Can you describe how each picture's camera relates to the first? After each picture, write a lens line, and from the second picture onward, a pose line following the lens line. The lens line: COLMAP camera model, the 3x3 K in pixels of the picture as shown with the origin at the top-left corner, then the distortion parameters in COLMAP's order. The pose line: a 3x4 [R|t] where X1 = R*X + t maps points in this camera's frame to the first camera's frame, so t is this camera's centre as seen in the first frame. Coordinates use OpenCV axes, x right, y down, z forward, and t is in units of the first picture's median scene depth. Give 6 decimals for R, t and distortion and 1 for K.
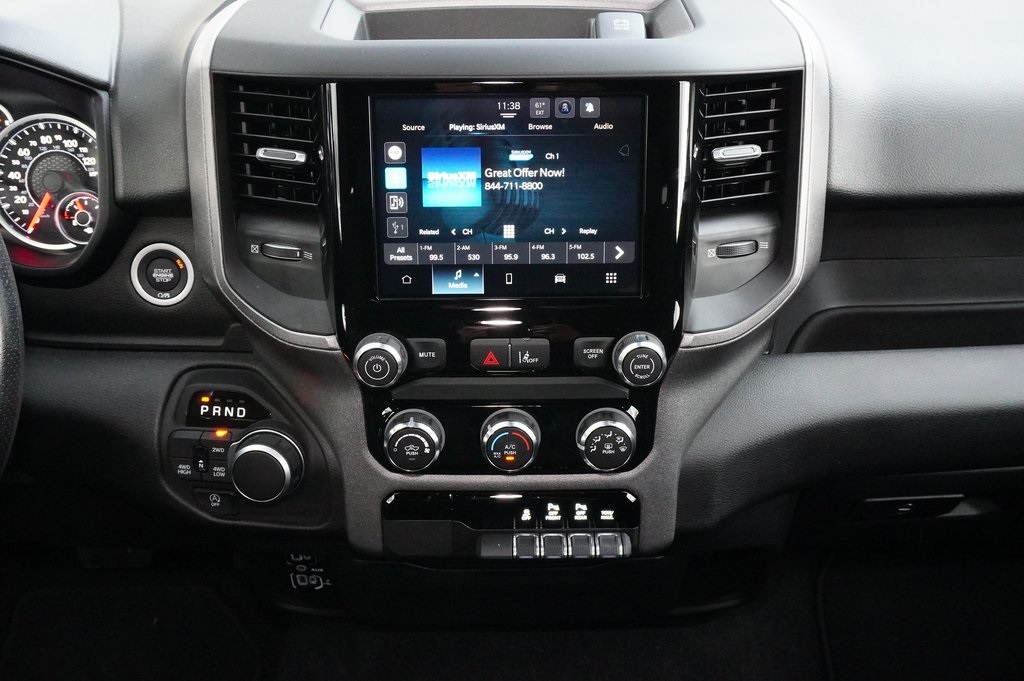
lens RADIAL K [[1063.3, 0, 511.8], [0, 1063.3, 340.4], [0, 0, 1]] dist [0.050244, 0.000000]
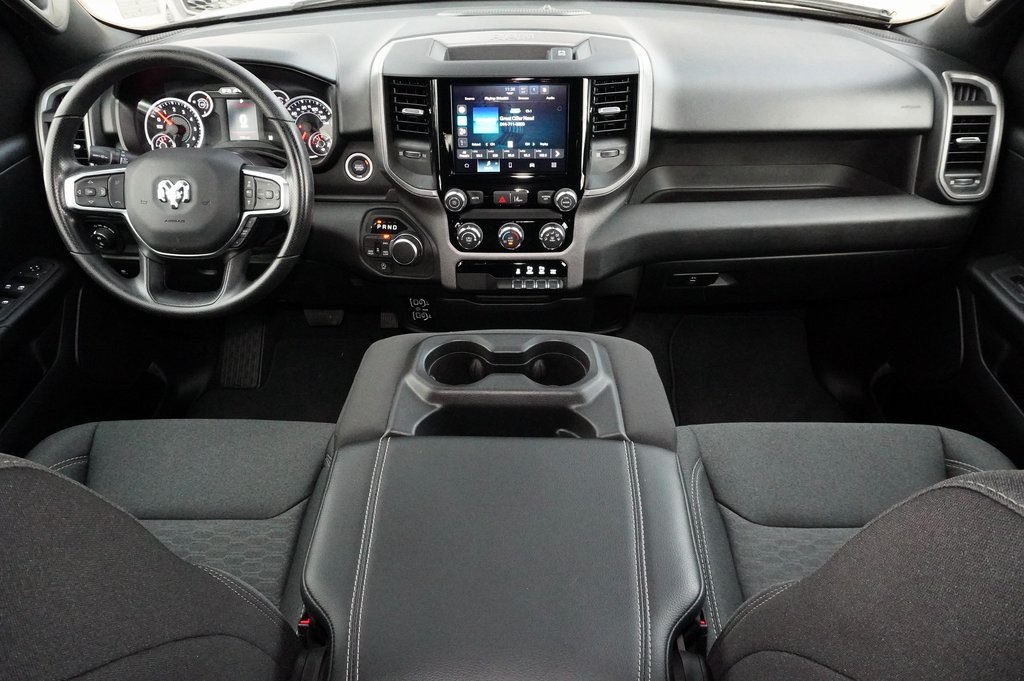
lens RADIAL K [[719.7, 0, 511.2], [0, 719.7, 341.0], [0, 0, 1]] dist [-0.004639, 0.001124]
pose [[0.999684, 0.006269, -0.024355, 0.038589], [-0.003678, 0.994465, 0.105002, 0.152910], [0.024879, -0.104879, 0.994174, -0.585352]]
